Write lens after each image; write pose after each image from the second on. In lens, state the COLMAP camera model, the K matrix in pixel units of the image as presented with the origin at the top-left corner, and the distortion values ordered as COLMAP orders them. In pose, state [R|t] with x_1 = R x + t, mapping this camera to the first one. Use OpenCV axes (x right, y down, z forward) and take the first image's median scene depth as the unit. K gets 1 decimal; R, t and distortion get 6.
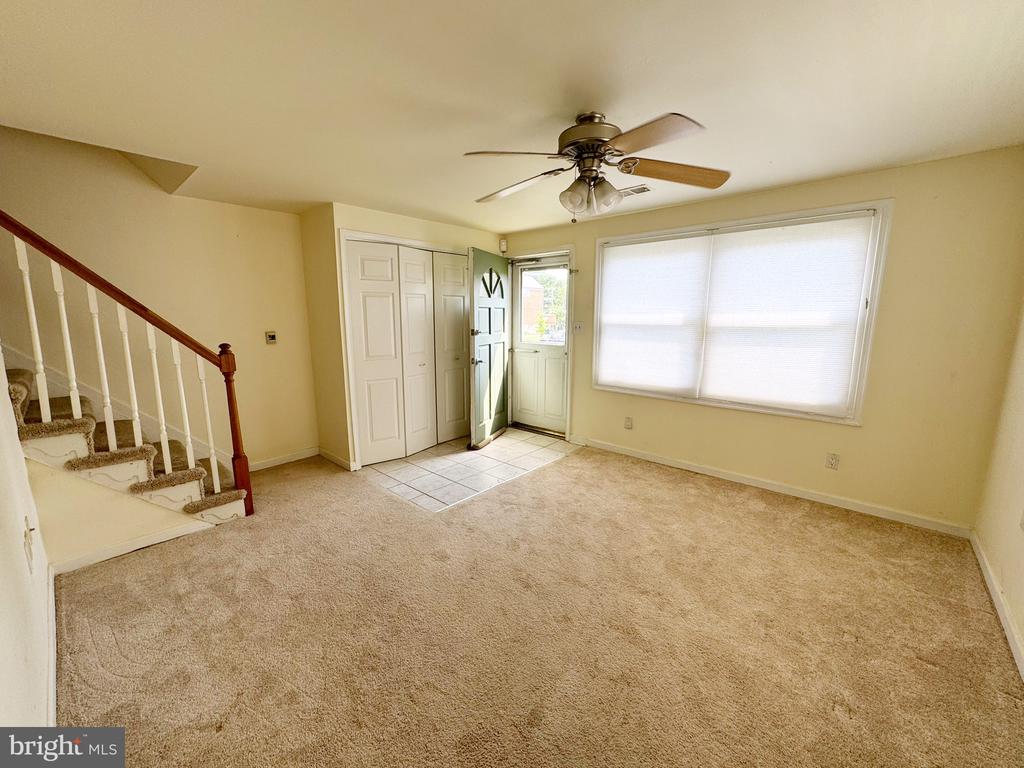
lens RADIAL K [[410.6, 0, 513.1], [0, 410.6, 380.7], [0, 0, 1]] dist [-0.002947, 0.001234]
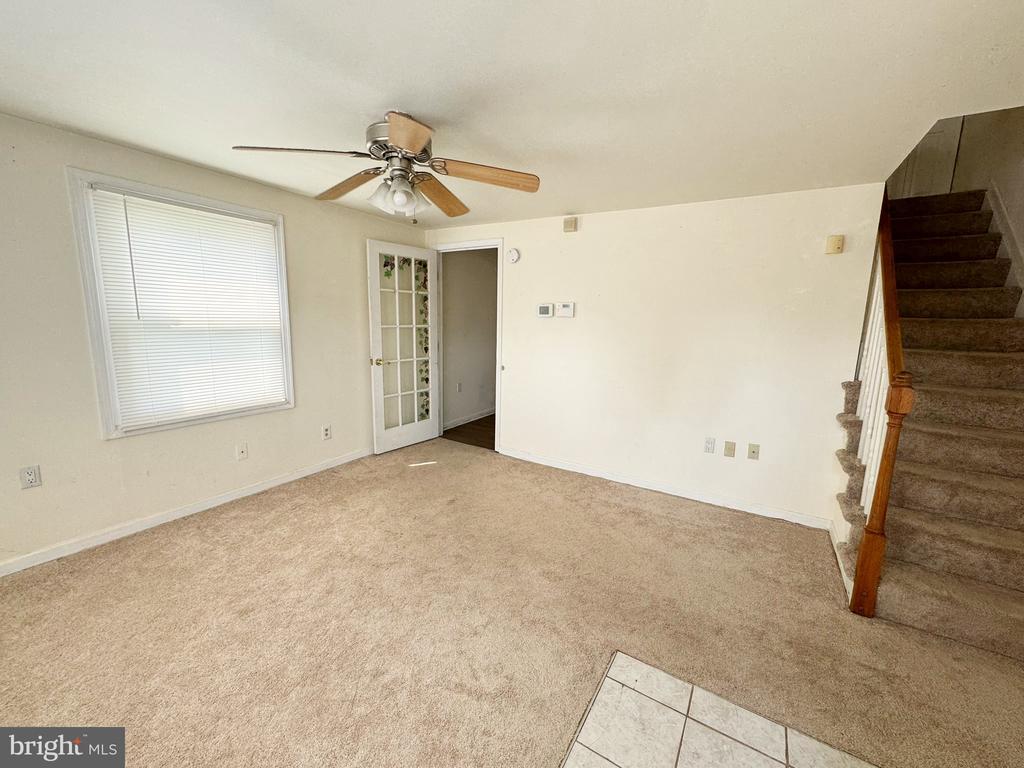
lens RADIAL K [[410.6, 0, 509.4], [0, 410.6, 387.3], [0, 0, 1]] dist [-0.002947, 0.001234]
pose [[-0.984639, 0.004989, -0.174529, 0.050695], [-0.052864, 0.944155, 0.325233, -0.195097], [0.166405, 0.329463, -0.929389, 1.182970]]
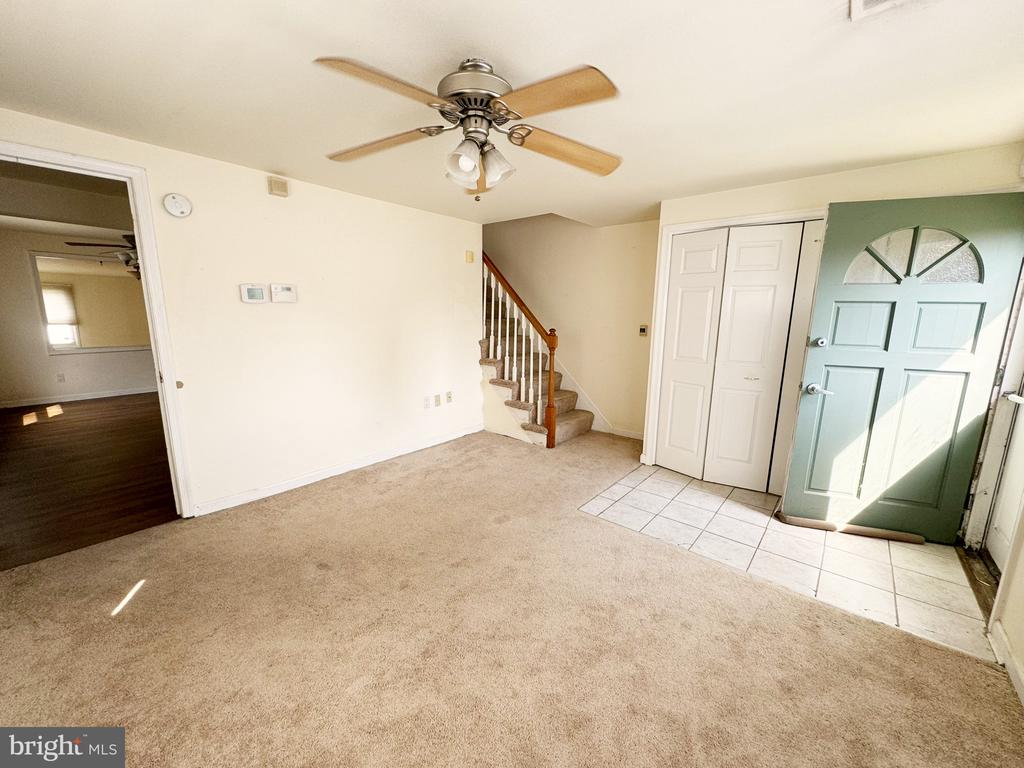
lens RADIAL K [[410.6, 0, 515.5], [0, 410.6, 385.9], [0, 0, 1]] dist [-0.002947, 0.001234]
pose [[0.037659, 0.185845, -0.981857, 0.604792], [-0.176427, 0.968356, 0.176523, -0.098364], [0.983593, 0.166579, 0.069256, 0.614827]]
